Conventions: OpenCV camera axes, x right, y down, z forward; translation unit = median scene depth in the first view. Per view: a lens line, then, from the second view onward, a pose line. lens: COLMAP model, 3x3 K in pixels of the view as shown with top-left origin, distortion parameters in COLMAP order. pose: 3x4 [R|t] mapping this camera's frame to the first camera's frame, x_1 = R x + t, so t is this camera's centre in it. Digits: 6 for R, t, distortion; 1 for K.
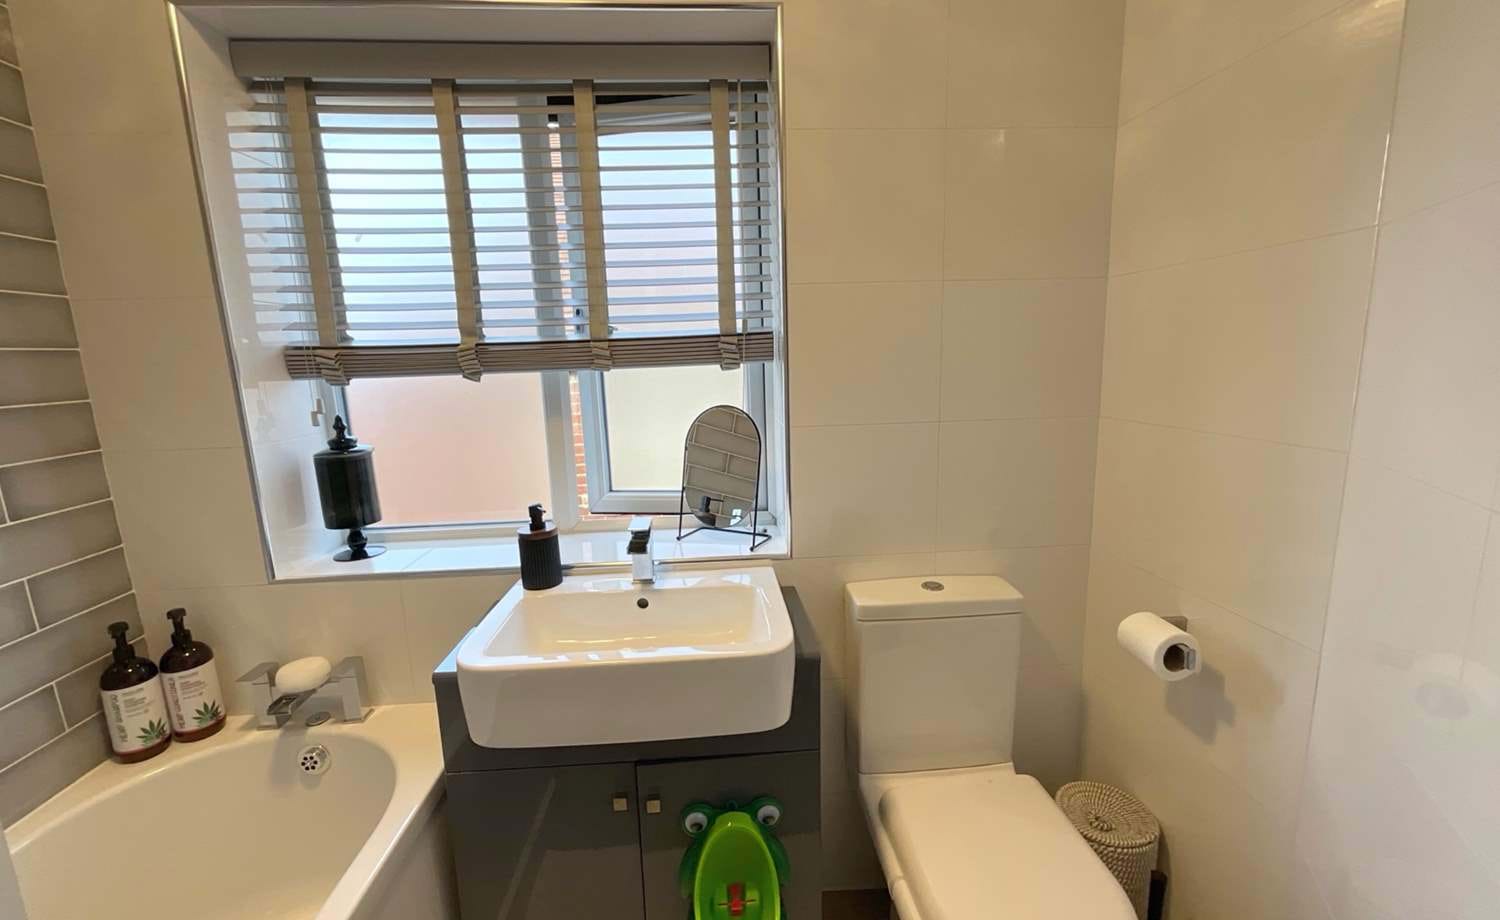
lens RADIAL K [[605.8, 0, 749.5], [0, 605.8, 465.7], [0, 0, 1]] dist [-0.008622, 0.001331]
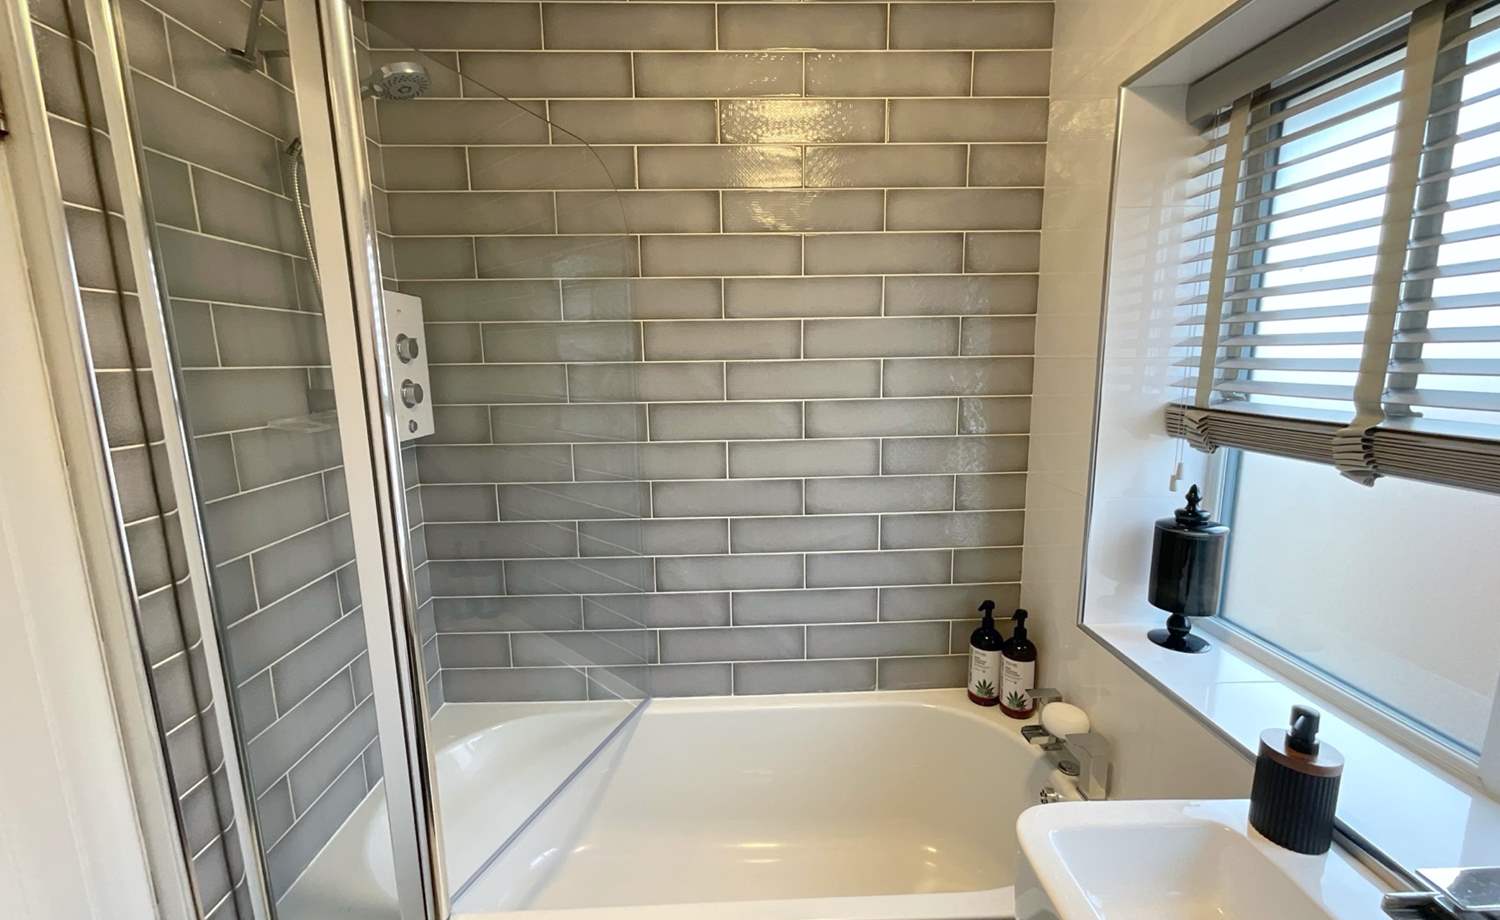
lens RADIAL K [[605.8, 0, 751.0], [0, 605.8, 456.7], [0, 0, 1]] dist [-0.008622, 0.001331]
pose [[-0.050669, 0.190805, -0.980319, 0.208638], [-0.158074, 0.967675, 0.196515, -0.205340], [0.986126, 0.164921, -0.018870, 0.403891]]
